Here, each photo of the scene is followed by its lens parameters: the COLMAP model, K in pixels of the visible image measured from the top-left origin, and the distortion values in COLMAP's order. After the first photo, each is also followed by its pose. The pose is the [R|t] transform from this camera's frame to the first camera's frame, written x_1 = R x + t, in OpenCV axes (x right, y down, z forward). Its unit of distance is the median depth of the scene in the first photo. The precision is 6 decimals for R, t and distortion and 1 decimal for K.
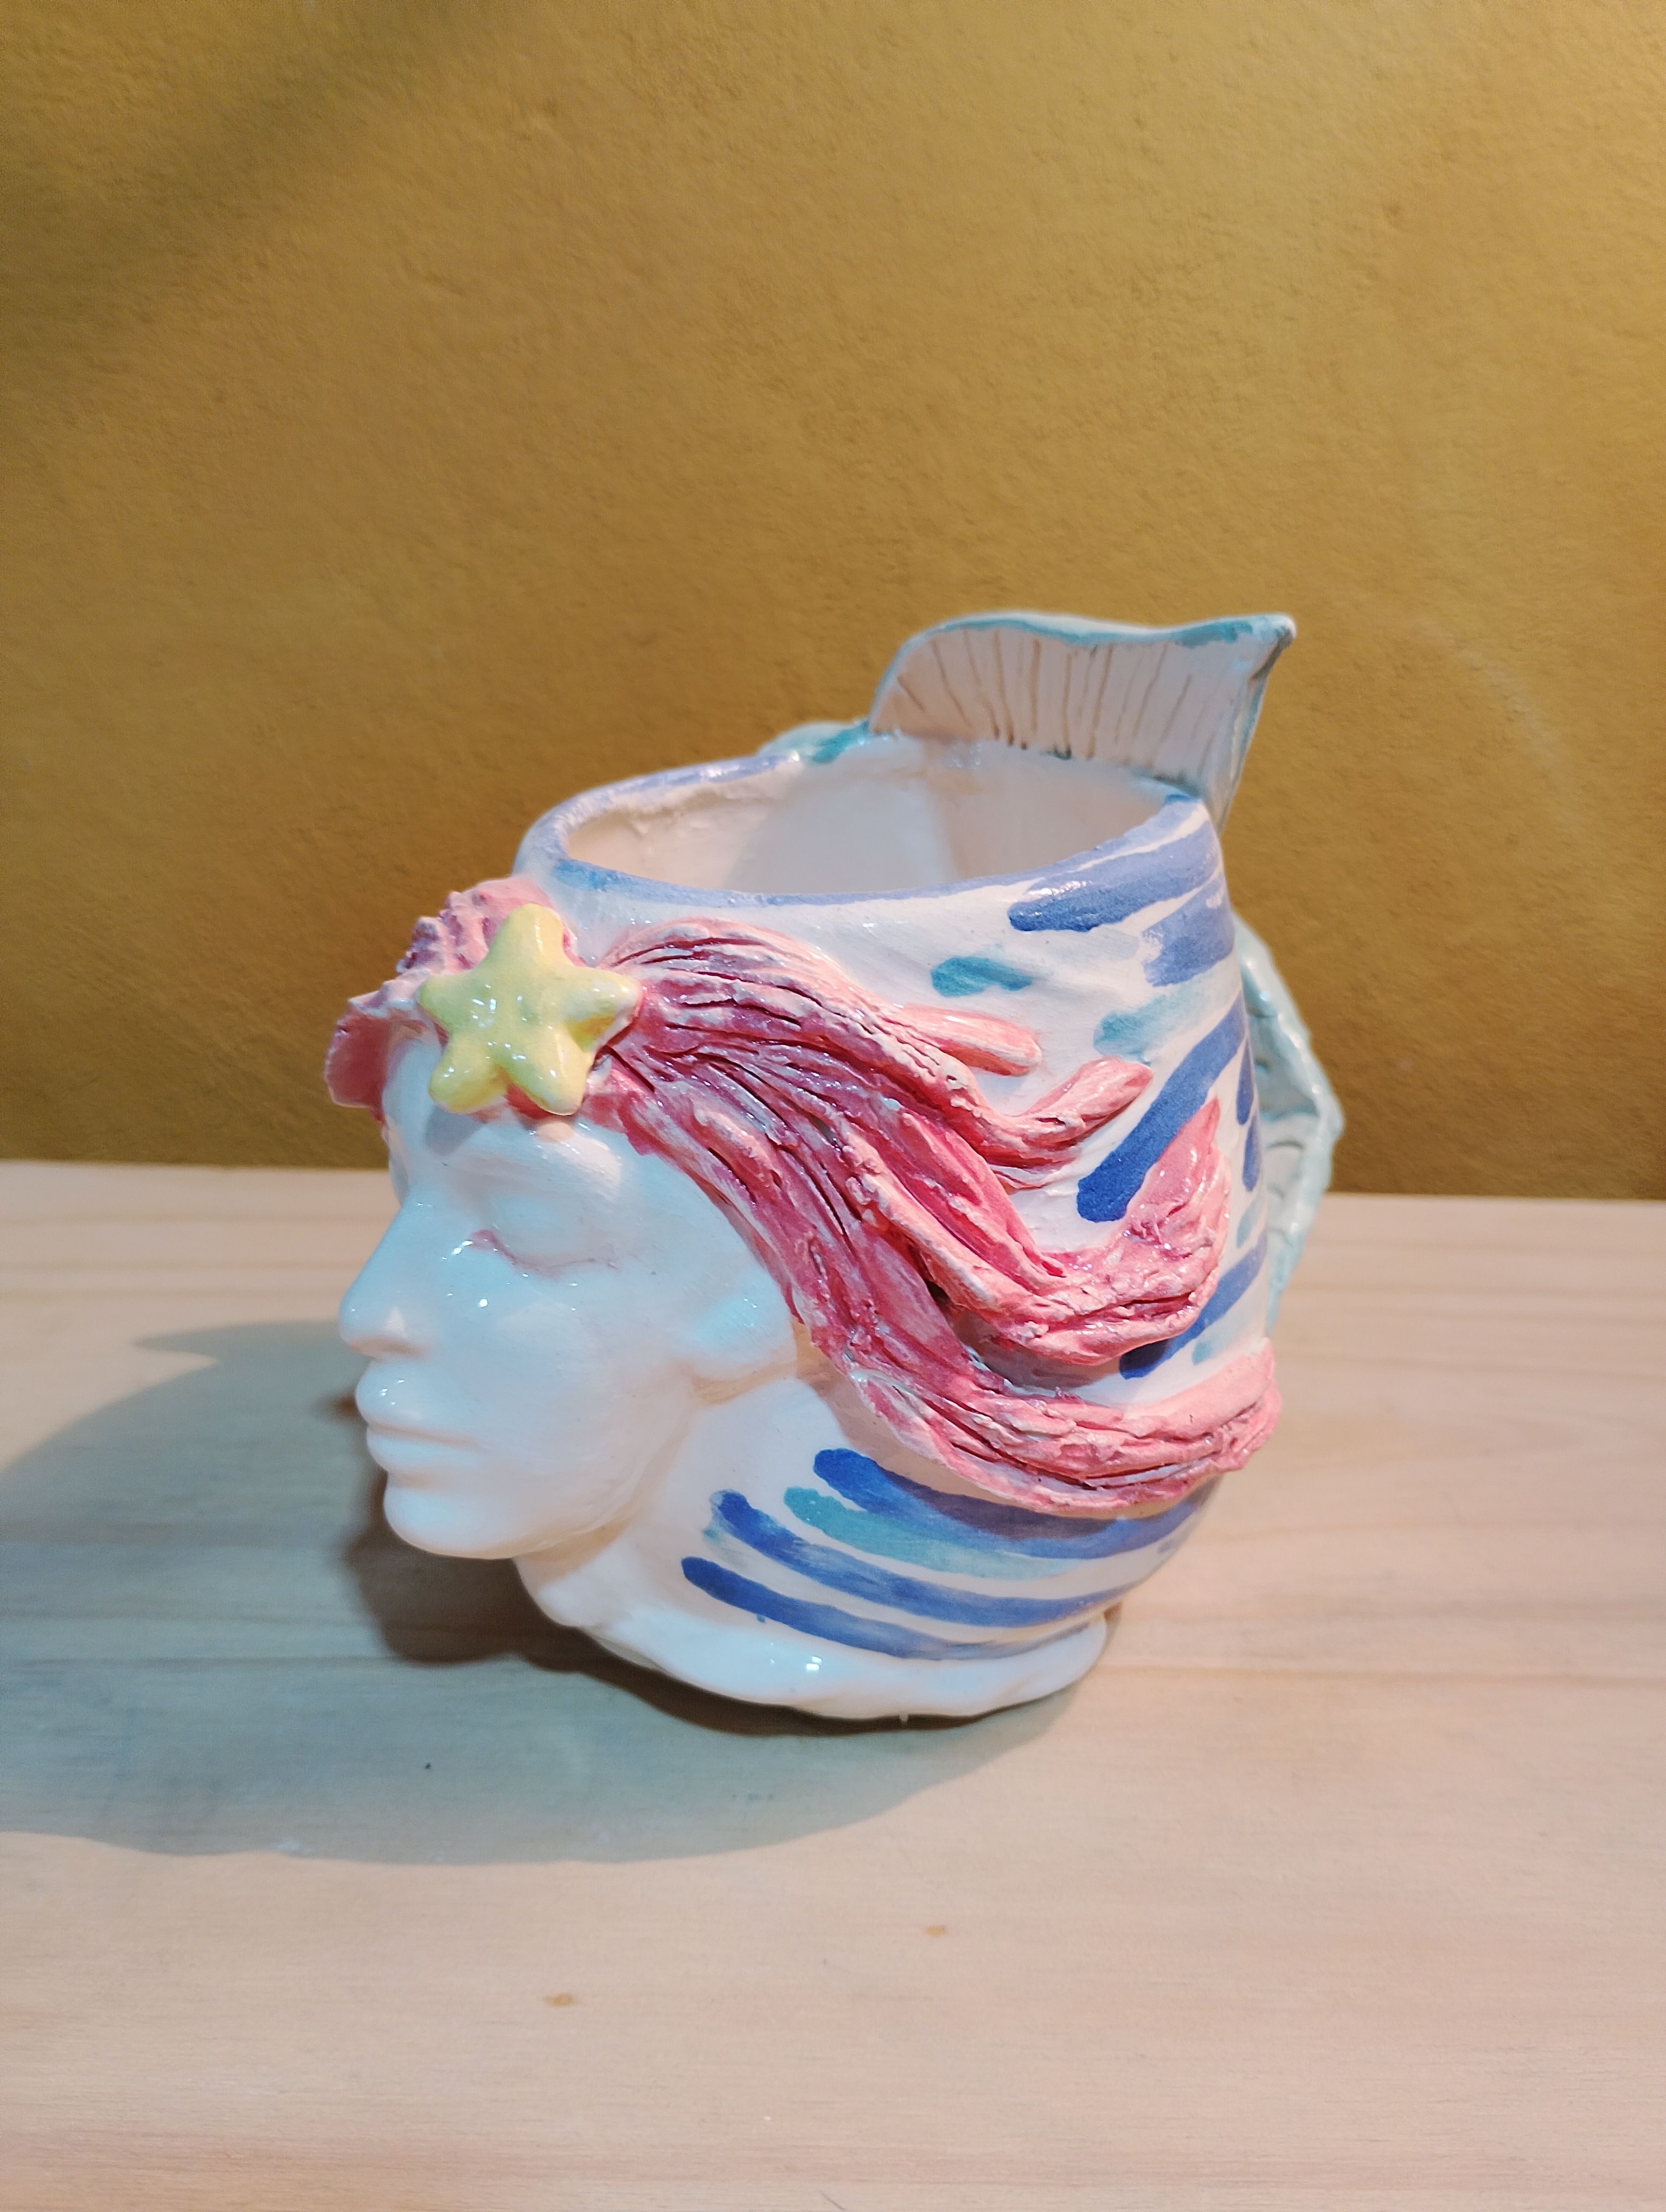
lens RADIAL K [[1890.9, 0, 820.2], [0, 1890.9, 1120.5], [0, 0, 1]] dist [0.052690, -0.098692]
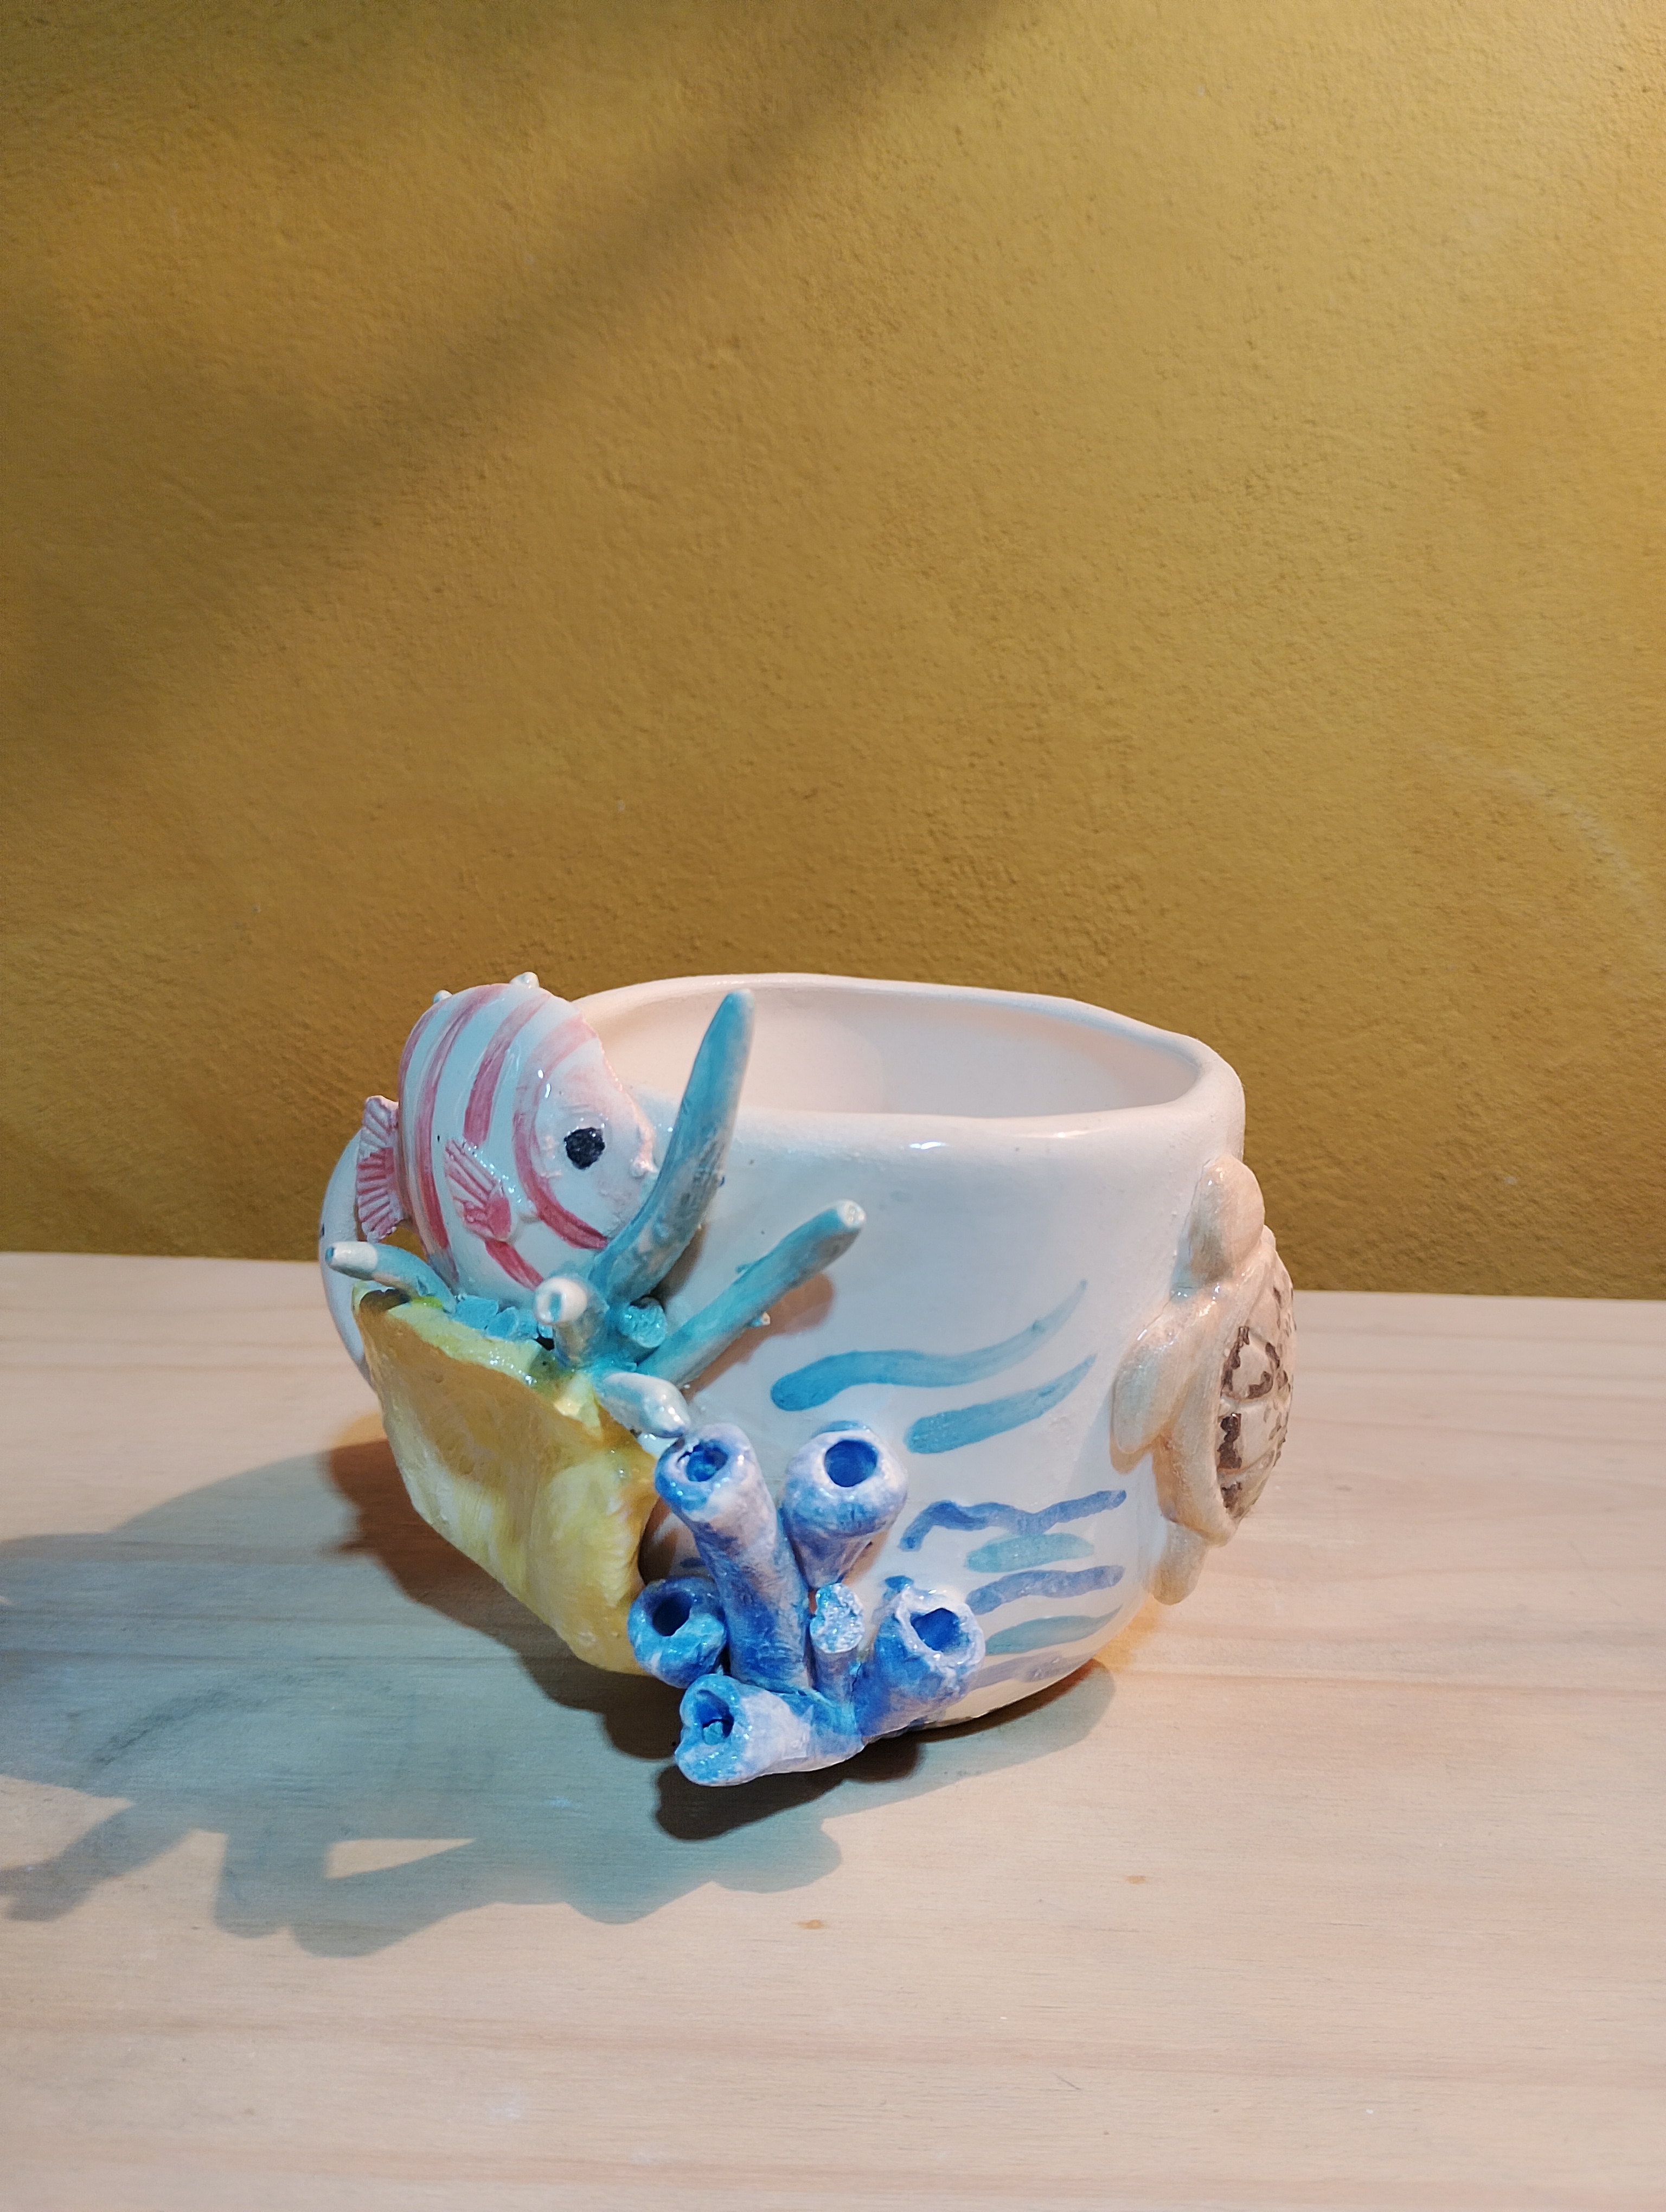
lens RADIAL K [[1890.9, 0, 812.7], [0, 1890.9, 1112.8], [0, 0, 1]] dist [0.052690, -0.098692]
pose [[0.999125, 0.000107, -0.041835, -0.044541], [-0.004175, 0.995262, -0.097141, 0.043451], [0.041627, 0.097230, 0.994391, -0.094710]]
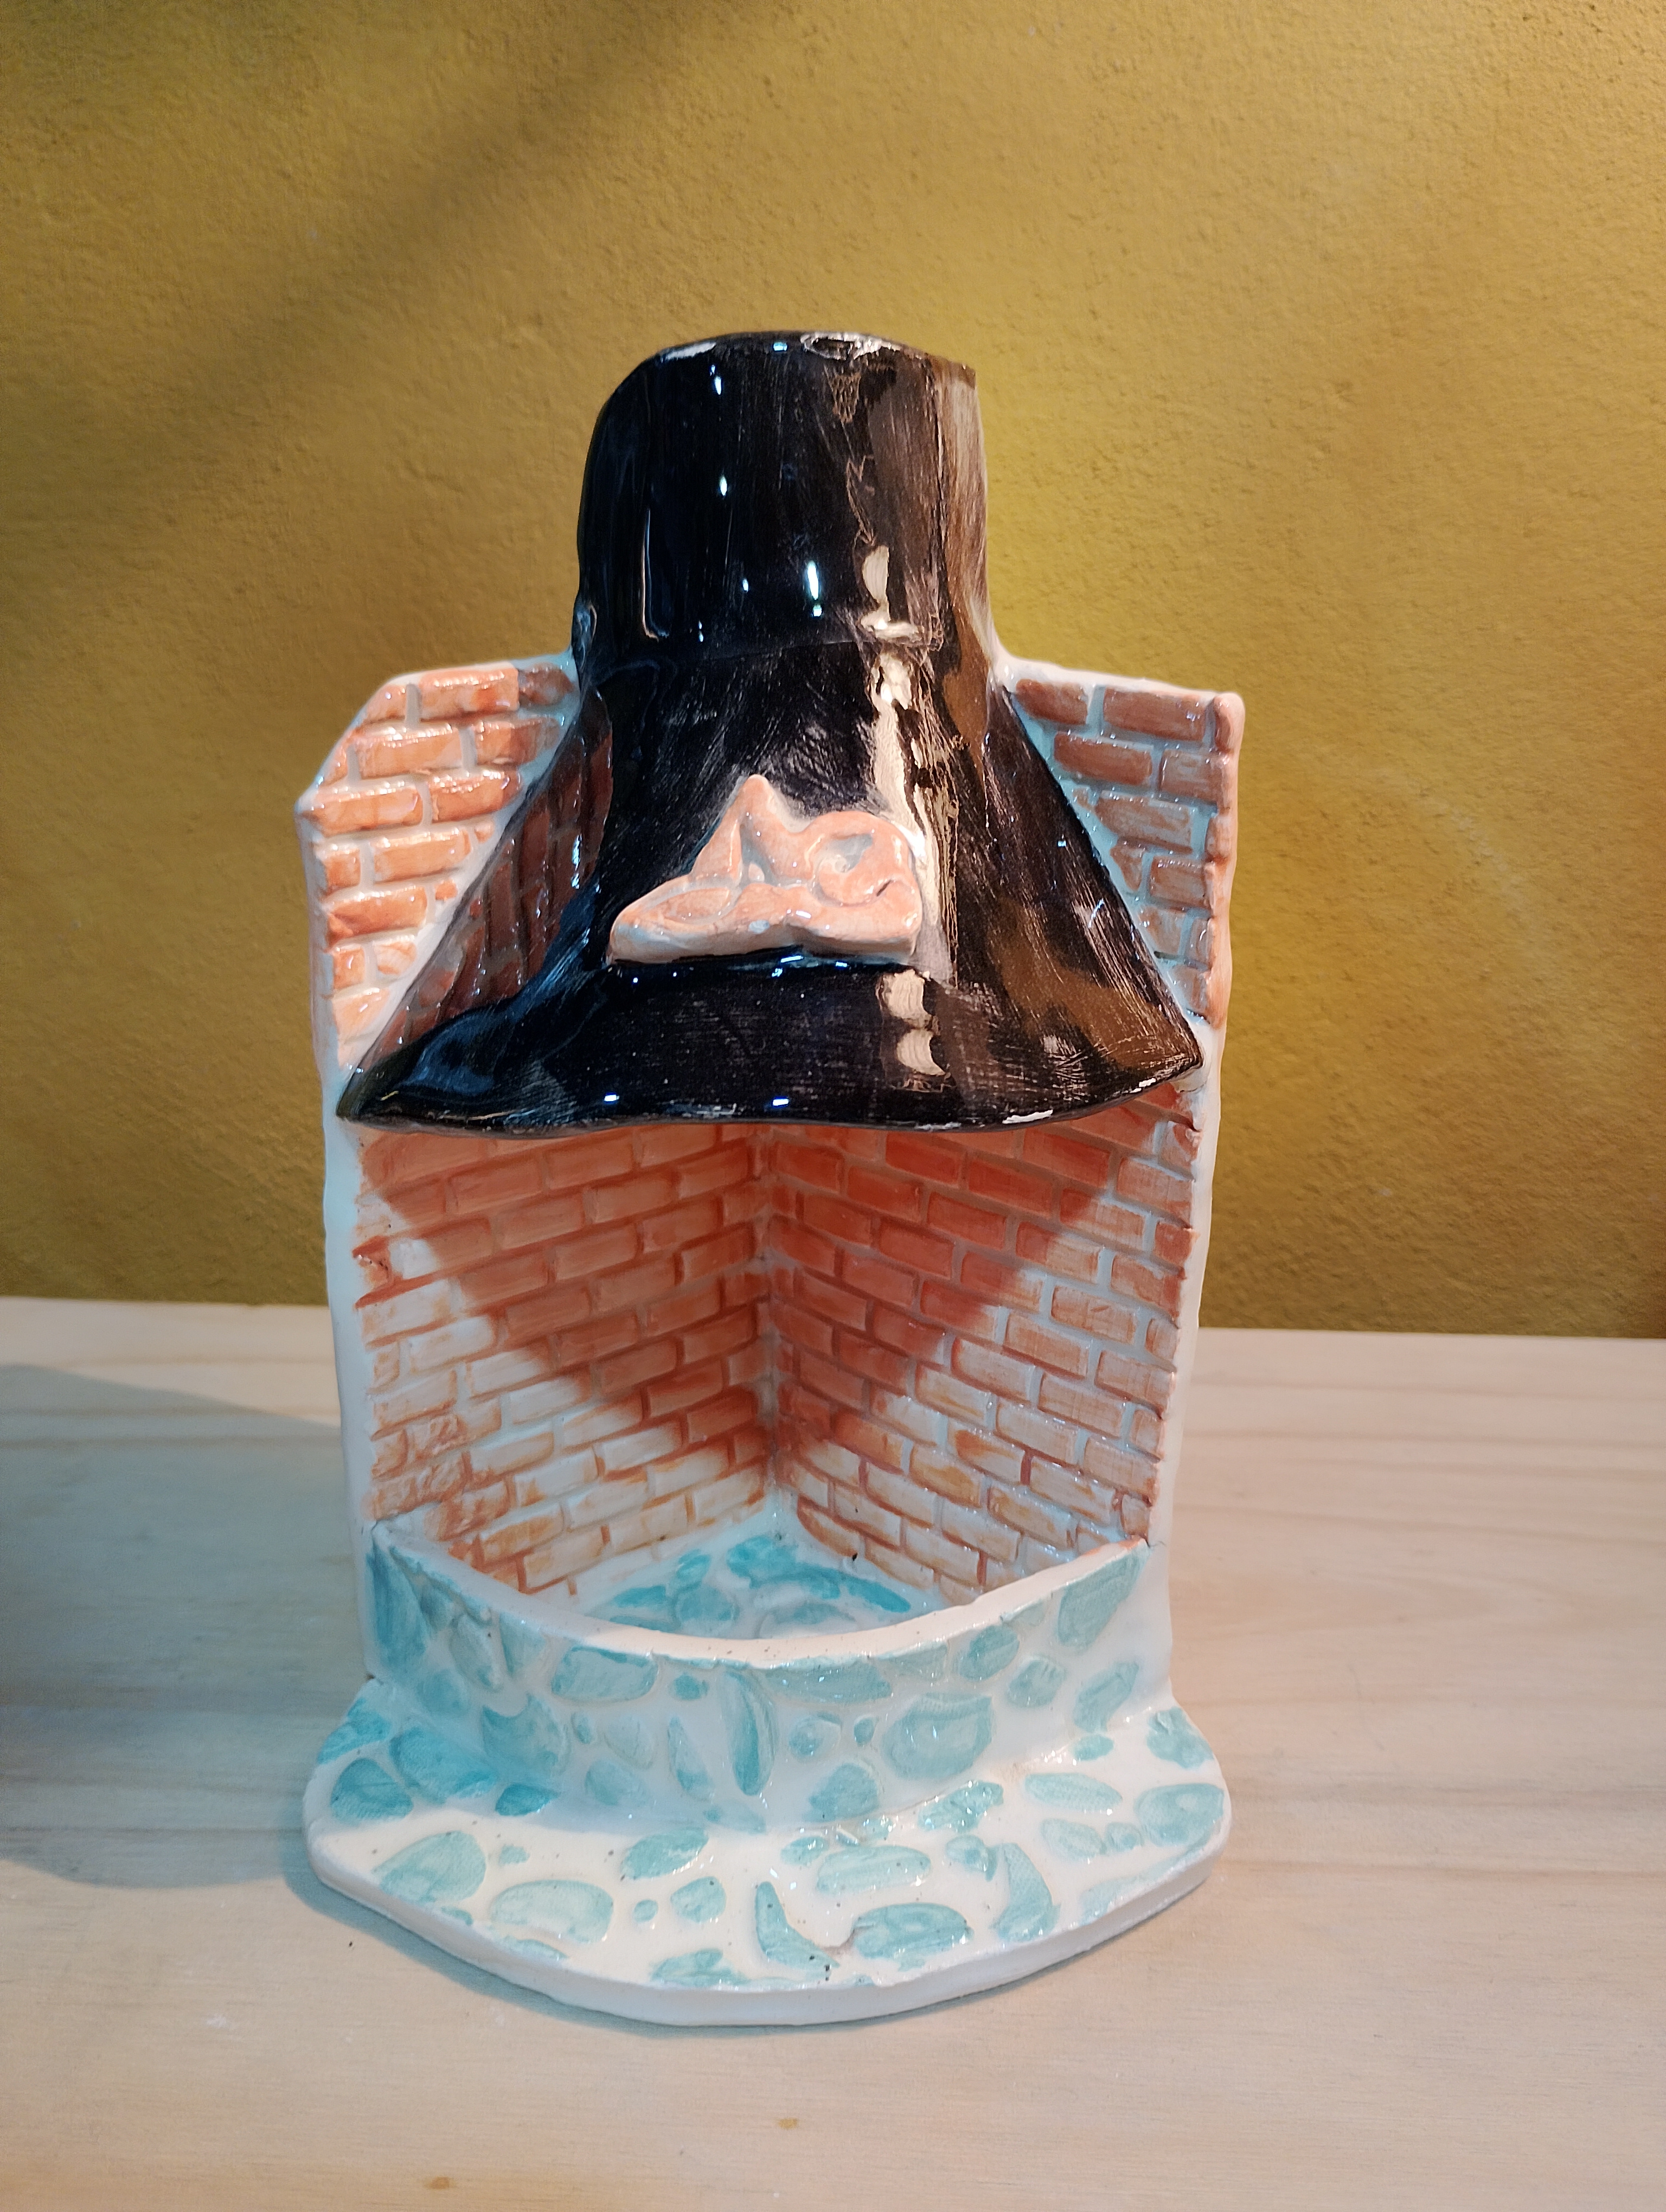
lens RADIAL K [[1890.9, 0, 822.1], [0, 1890.9, 1109.9], [0, 0, 1]] dist [0.052690, -0.098692]
pose [[0.997706, -0.006801, -0.067360, 0.083347], [0.006389, 0.999960, -0.006328, -0.078190], [0.067400, 0.005883, 0.997709, -0.047956]]
